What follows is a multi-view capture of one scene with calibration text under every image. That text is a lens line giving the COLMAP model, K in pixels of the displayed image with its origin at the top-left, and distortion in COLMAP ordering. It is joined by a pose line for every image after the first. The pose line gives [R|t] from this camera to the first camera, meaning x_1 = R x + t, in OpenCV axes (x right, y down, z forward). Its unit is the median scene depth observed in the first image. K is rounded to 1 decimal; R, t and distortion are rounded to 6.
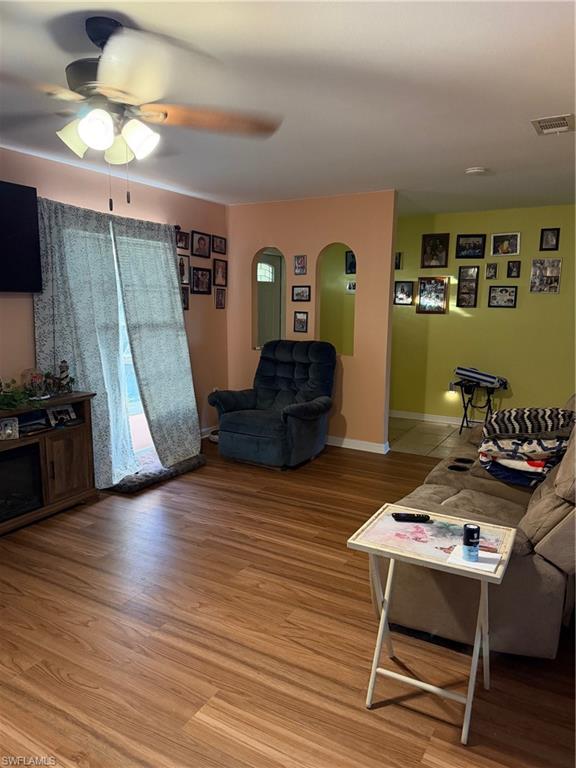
lens RADIAL K [[542.4, 0, 288.0], [0, 542.4, 384.0], [0, 0, 1]] dist [0.092745, -0.093976]
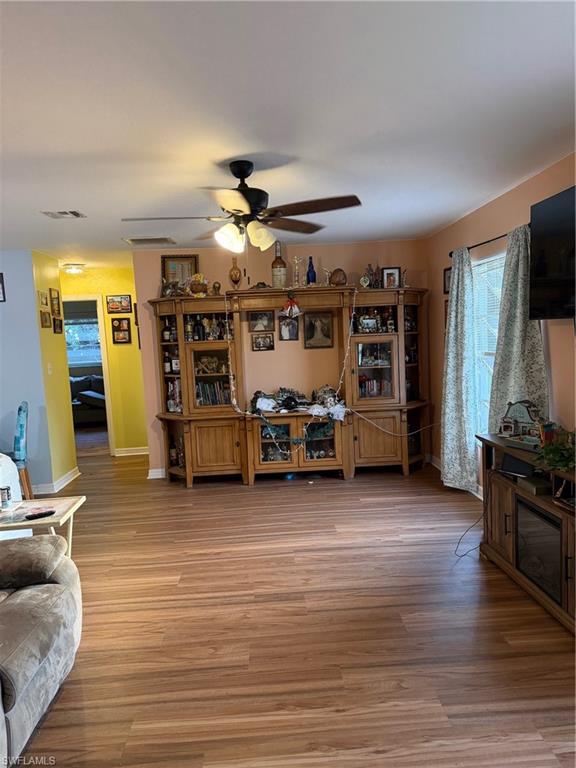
lens RADIAL K [[534.1, 0, 288.0], [0, 534.1, 384.0], [0, 0, 1]] dist [0.056152, -0.085478]
pose [[-0.834228, 0.088760, -0.544230, 0.295225], [-0.037462, 0.975557, 0.216531, -0.270690], [0.550146, 0.201024, -0.810511, 1.695166]]
